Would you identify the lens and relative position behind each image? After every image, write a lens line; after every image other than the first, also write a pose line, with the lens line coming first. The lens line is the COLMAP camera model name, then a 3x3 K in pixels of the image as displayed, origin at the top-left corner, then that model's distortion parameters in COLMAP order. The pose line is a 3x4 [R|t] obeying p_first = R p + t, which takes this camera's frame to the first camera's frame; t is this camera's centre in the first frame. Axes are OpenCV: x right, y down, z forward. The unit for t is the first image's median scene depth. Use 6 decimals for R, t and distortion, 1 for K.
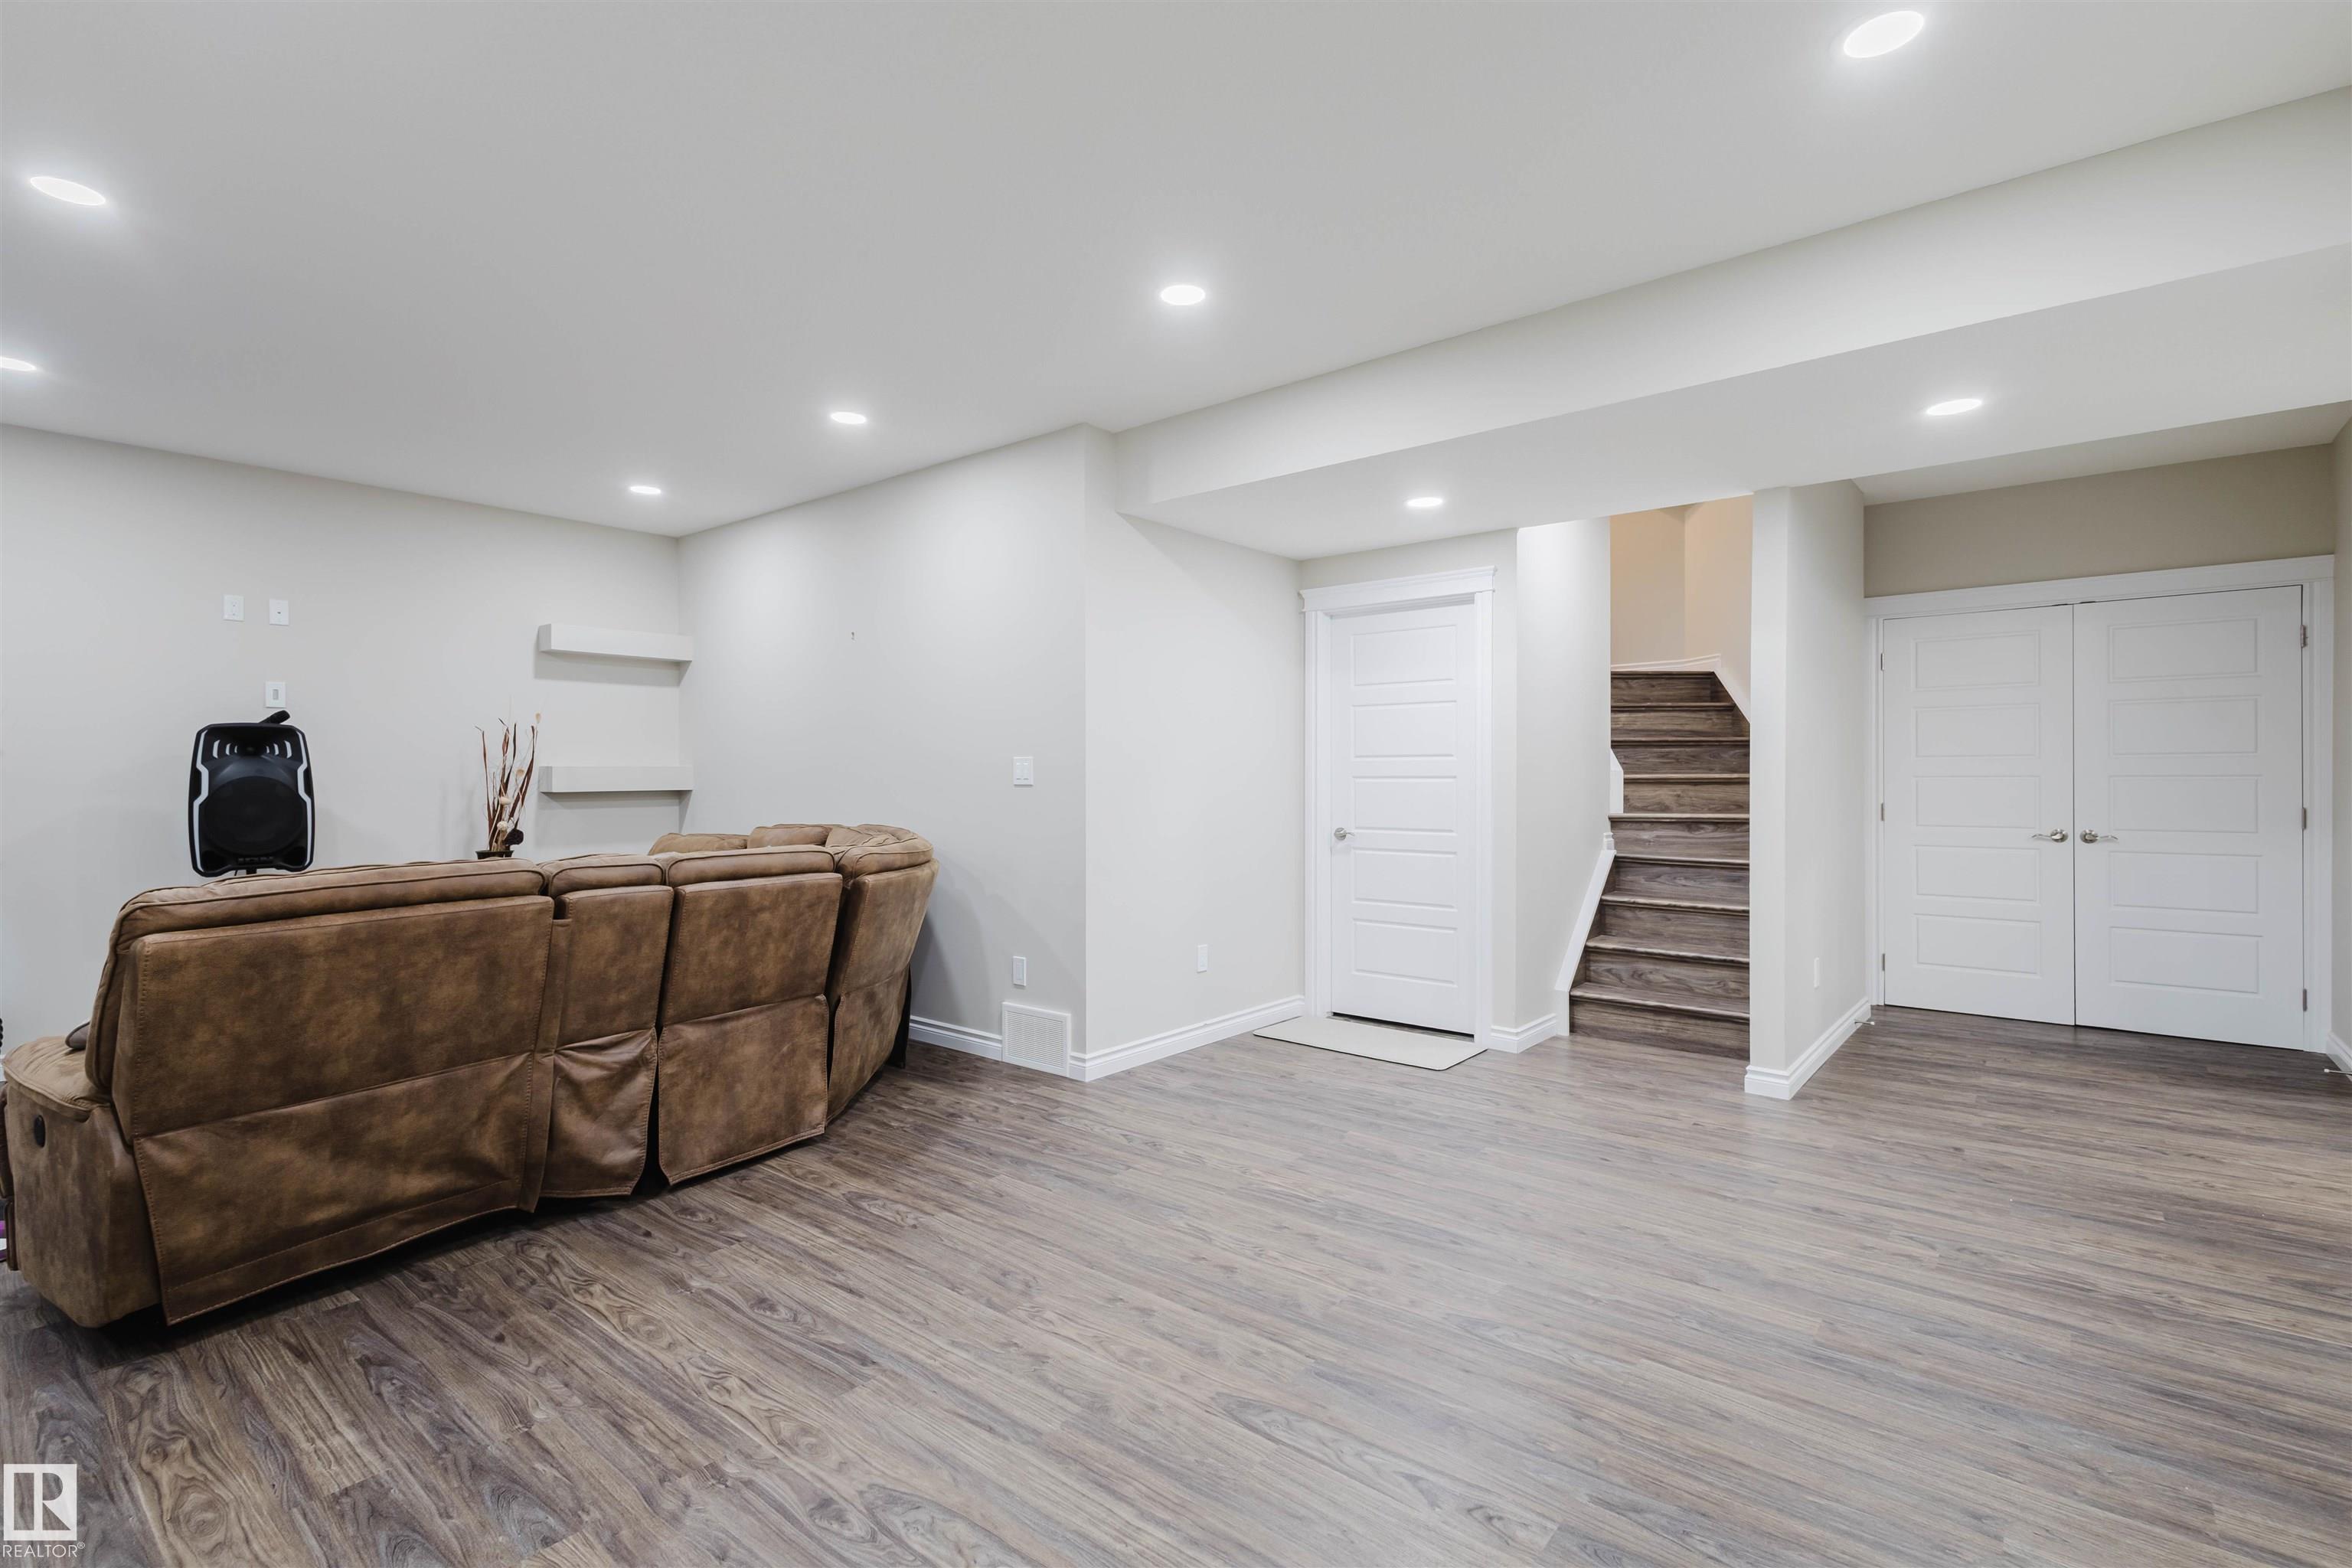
lens RADIAL K [[1082.2, 0, 1175.0], [0, 1082.2, 778.7], [0, 0, 1]] dist [0.012727, -0.001534]
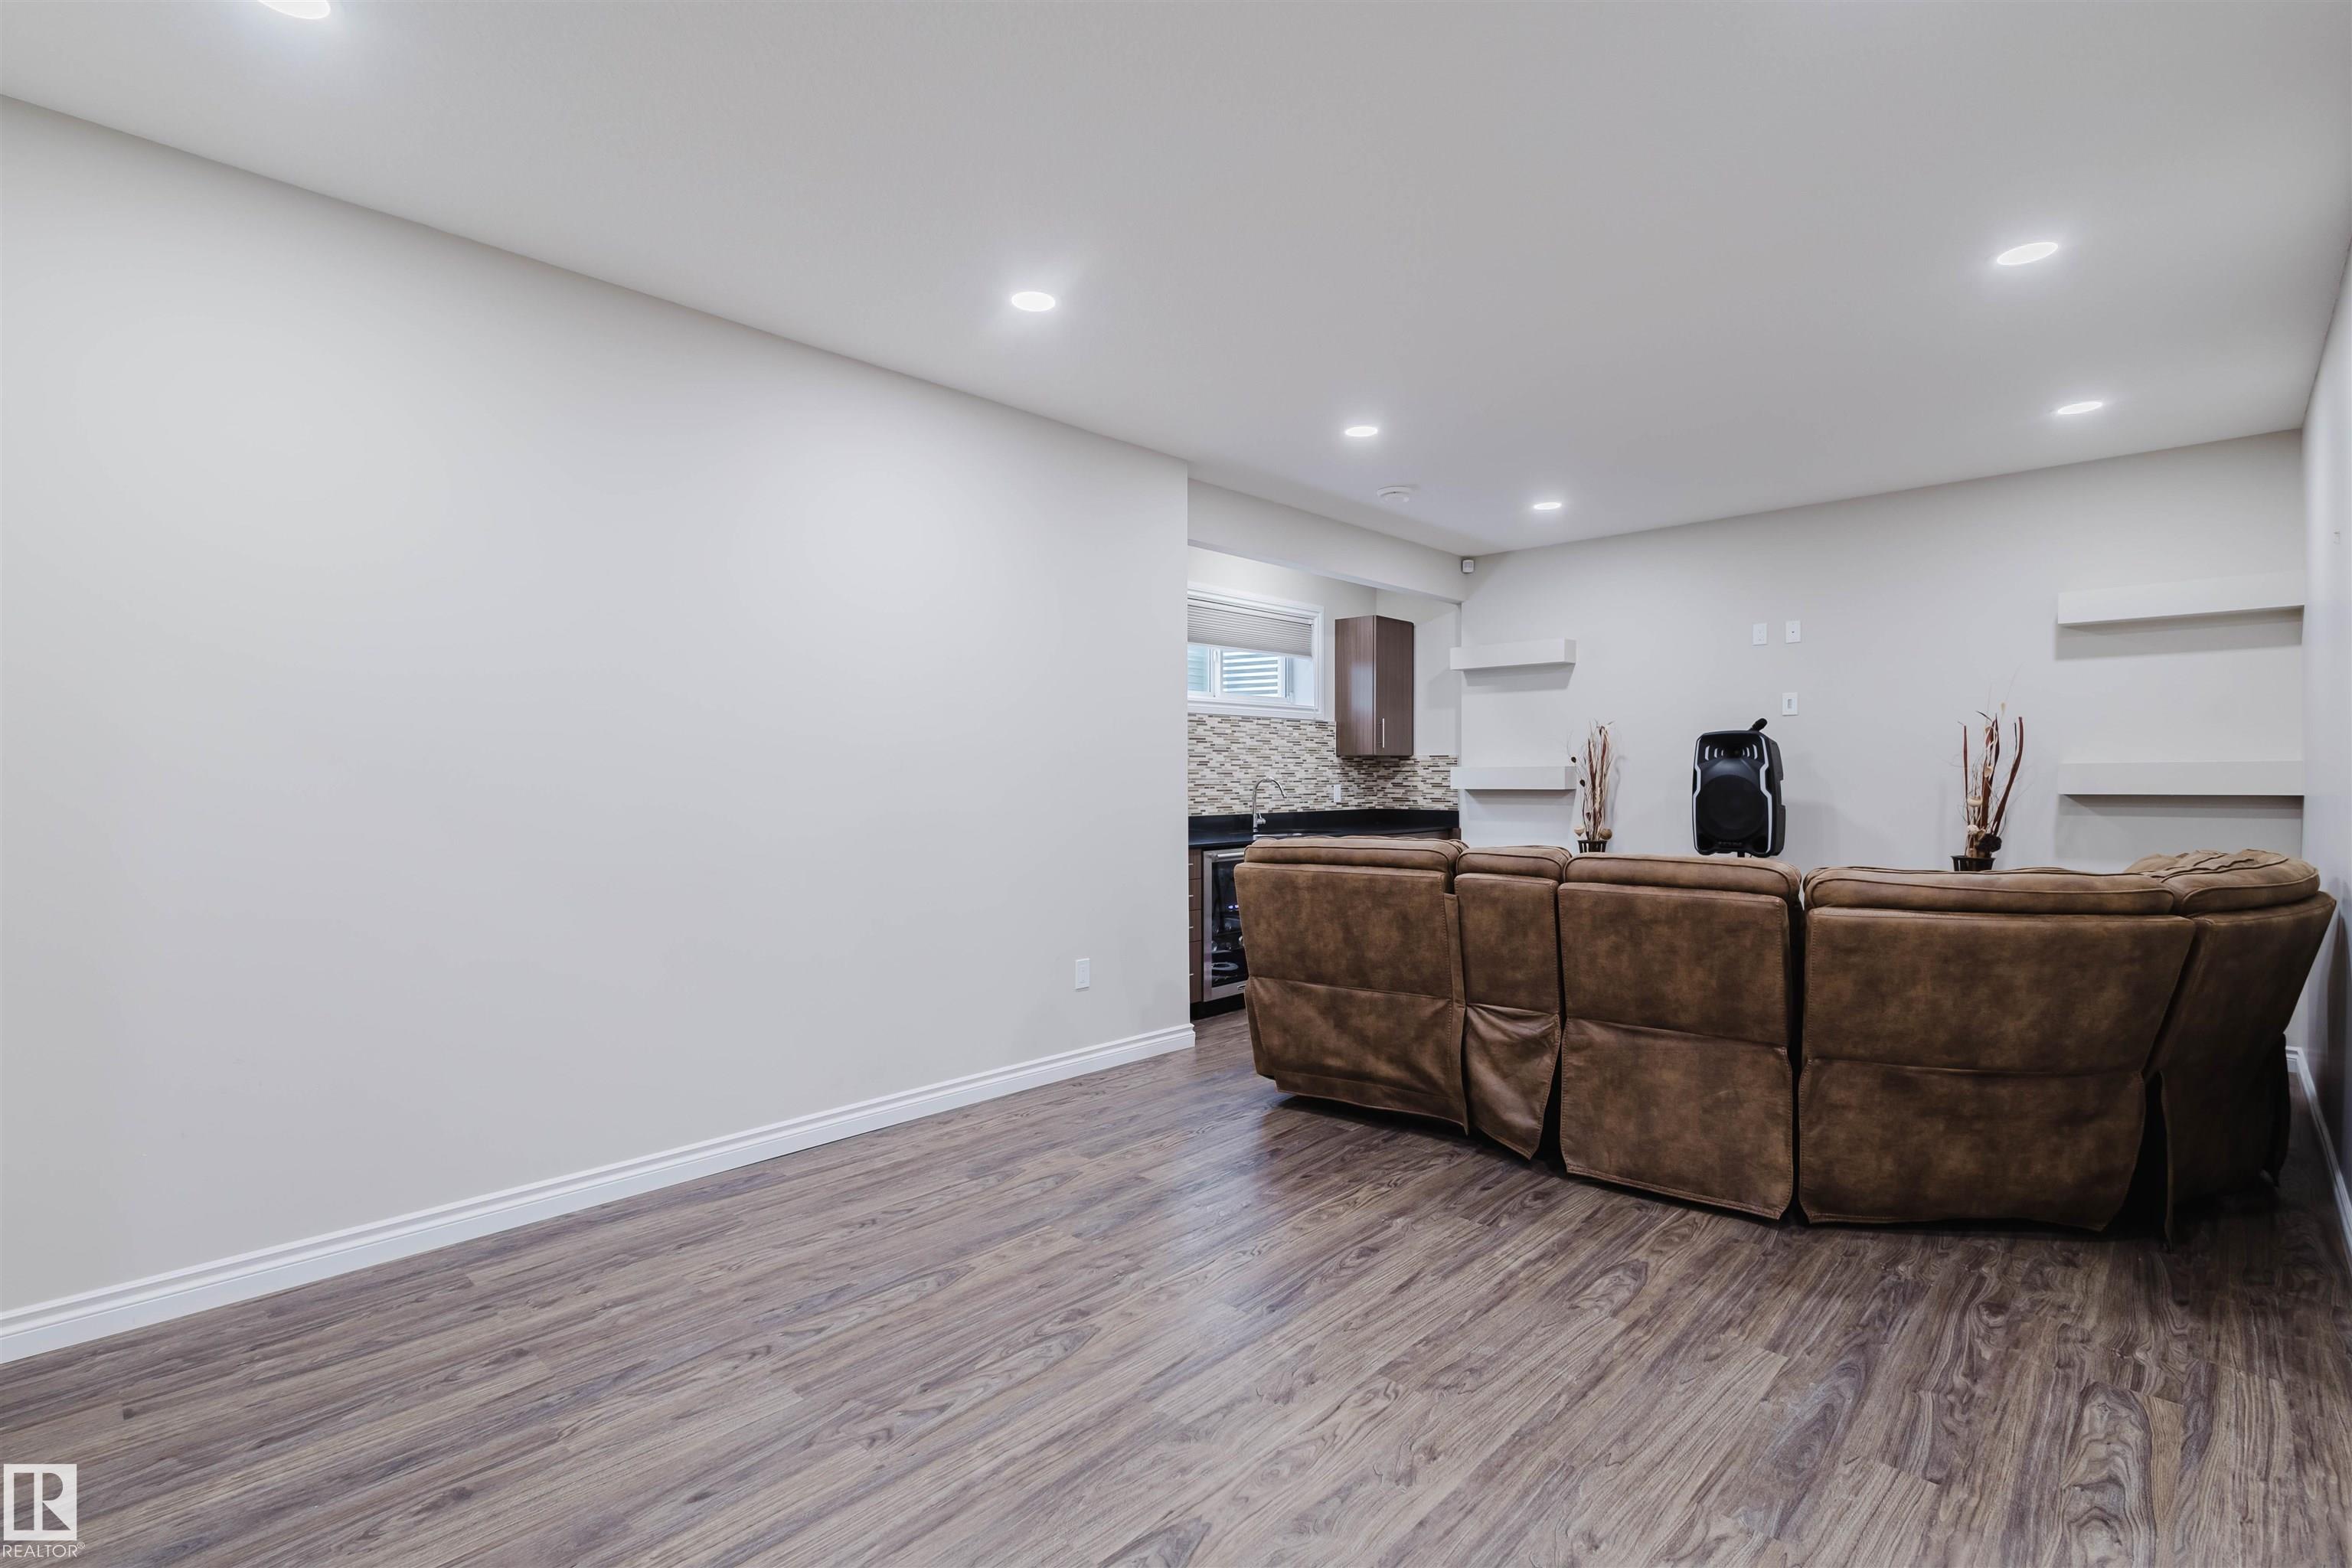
lens RADIAL K [[1082.2, 0, 1175.0], [0, 1082.2, 778.7], [0, 0, 1]] dist [0.012727, -0.001534]
pose [[-0.073886, 0.004682, -0.997256, 0.594975], [-0.002880, 0.999984, 0.004908, -0.002926], [0.997263, 0.003235, -0.073872, 0.712927]]
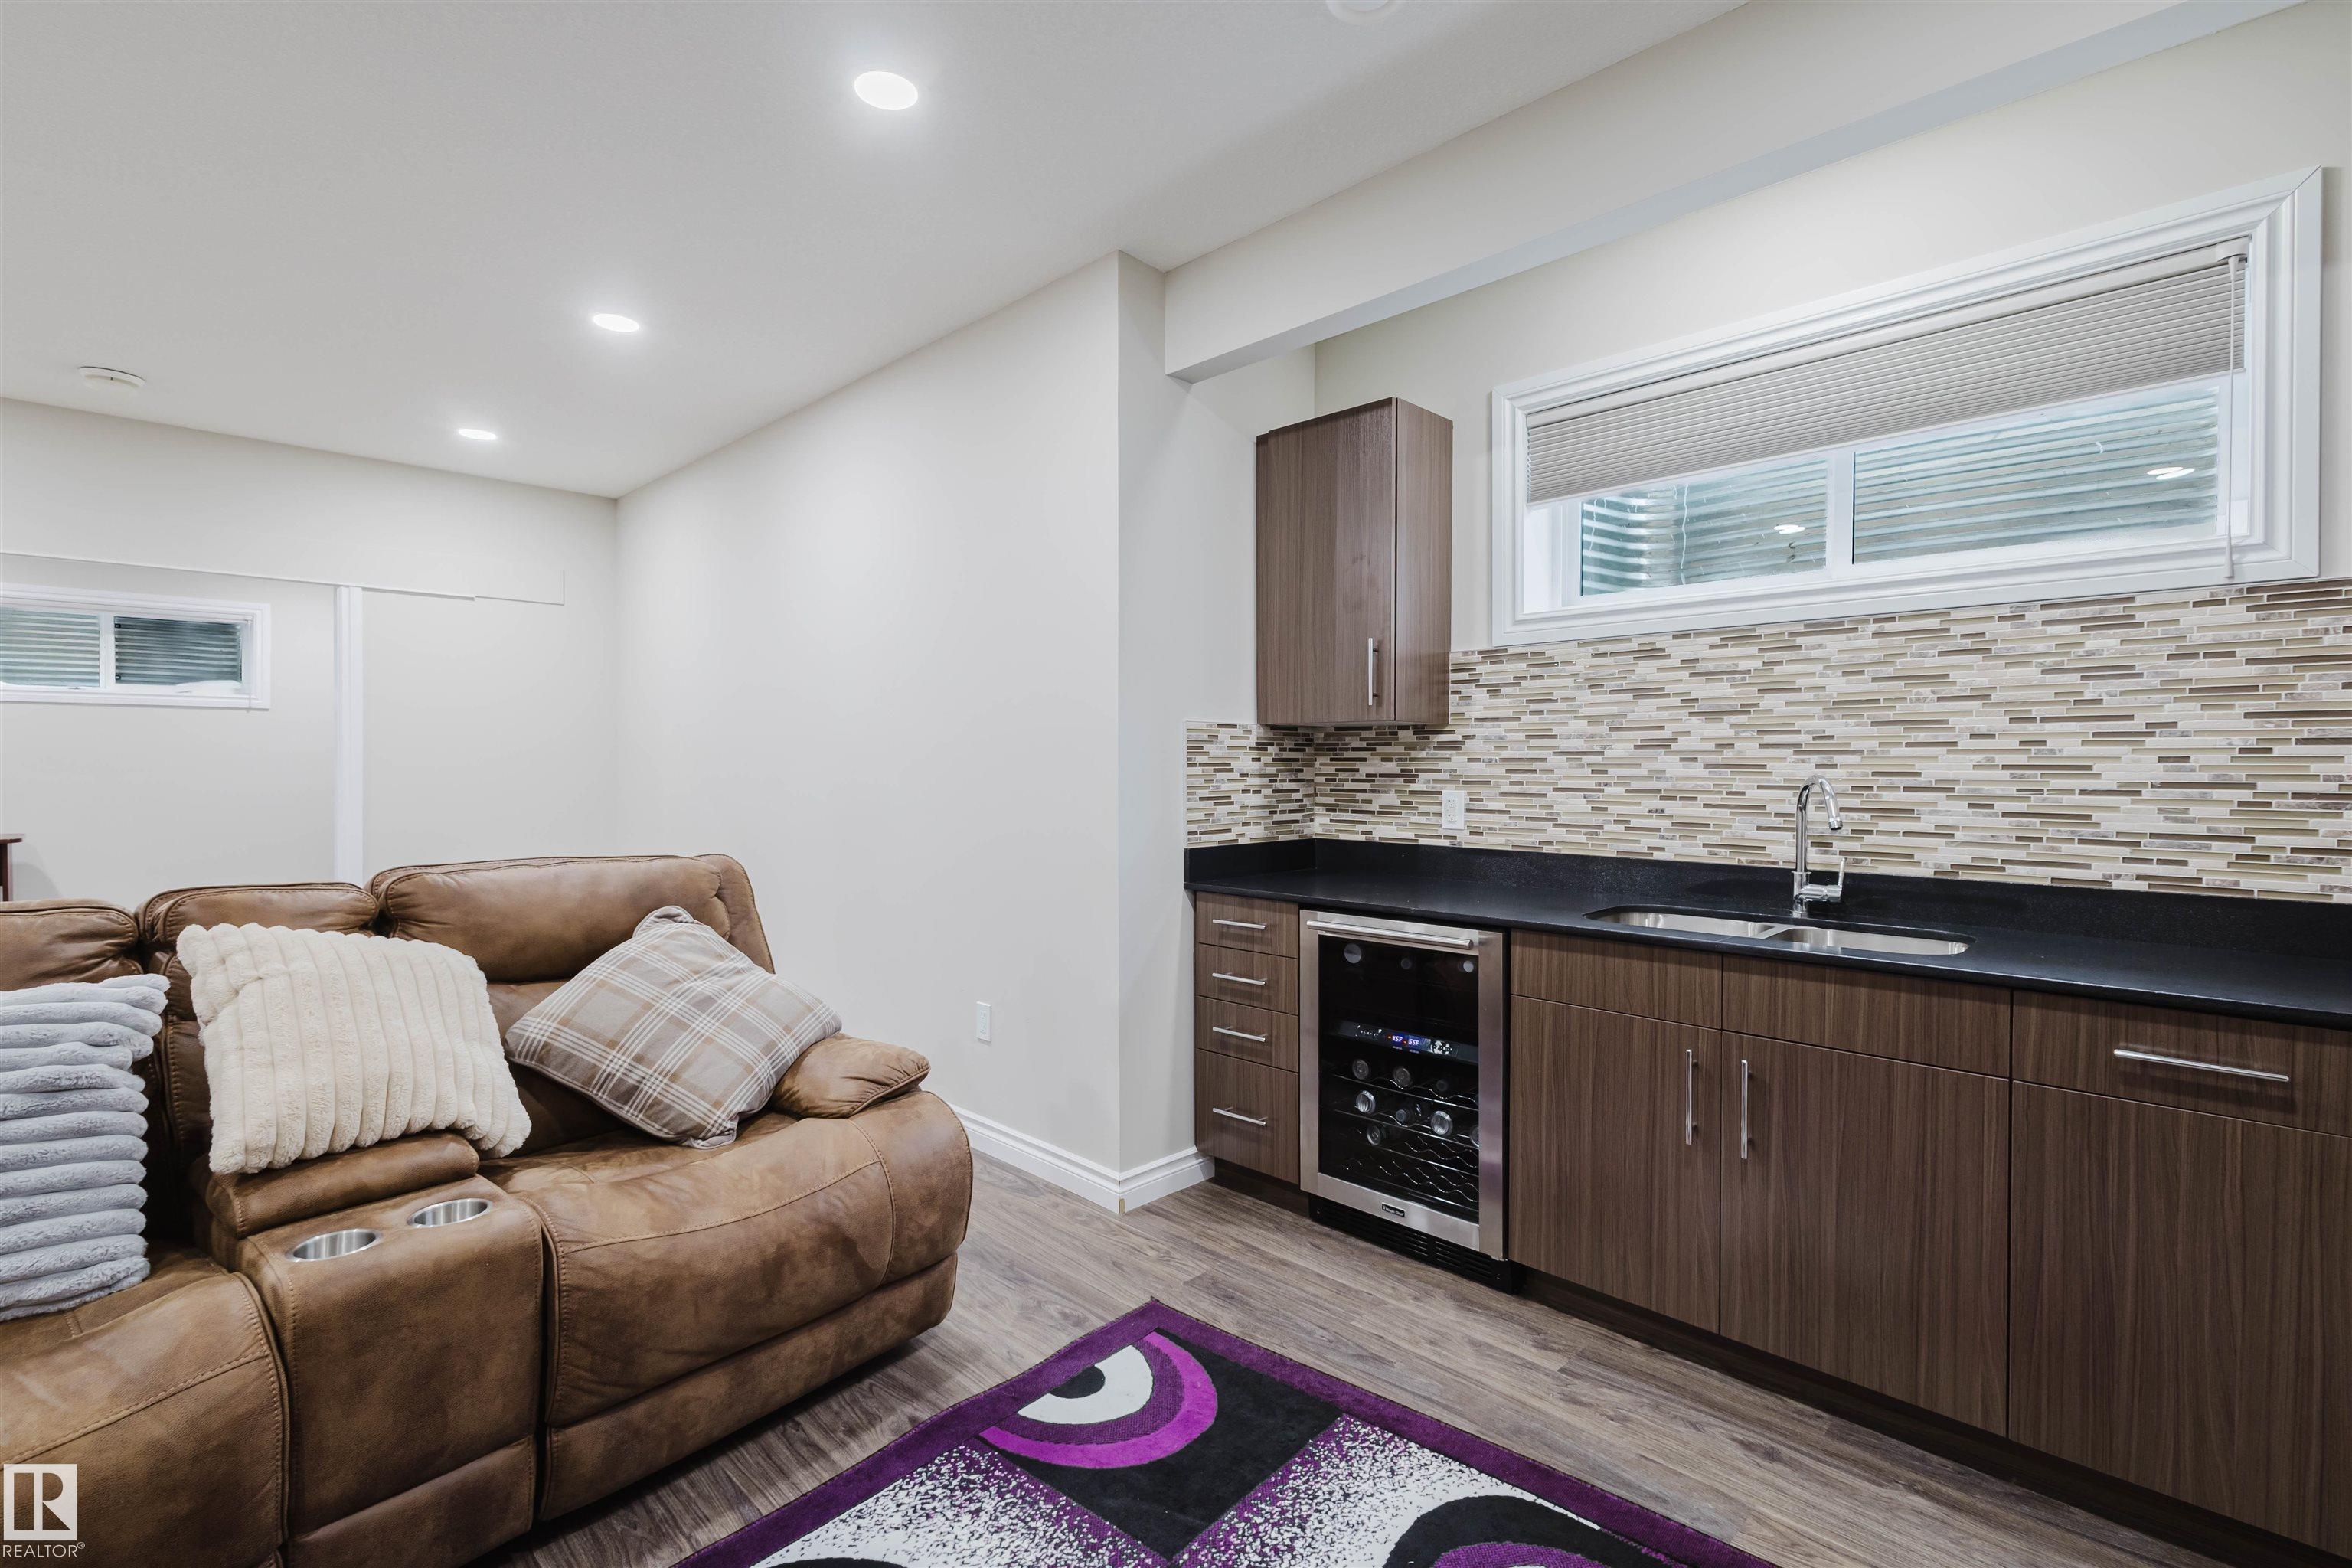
lens RADIAL K [[1082.2, 0, 1175.0], [0, 1082.2, 778.7], [0, 0, 1]] dist [0.012727, -0.001534]
pose [[-0.995188, -0.001697, 0.097974, -1.135385], [0.000208, 0.999811, 0.019421, -0.010170], [-0.097988, 0.019348, -0.994999, 1.580733]]
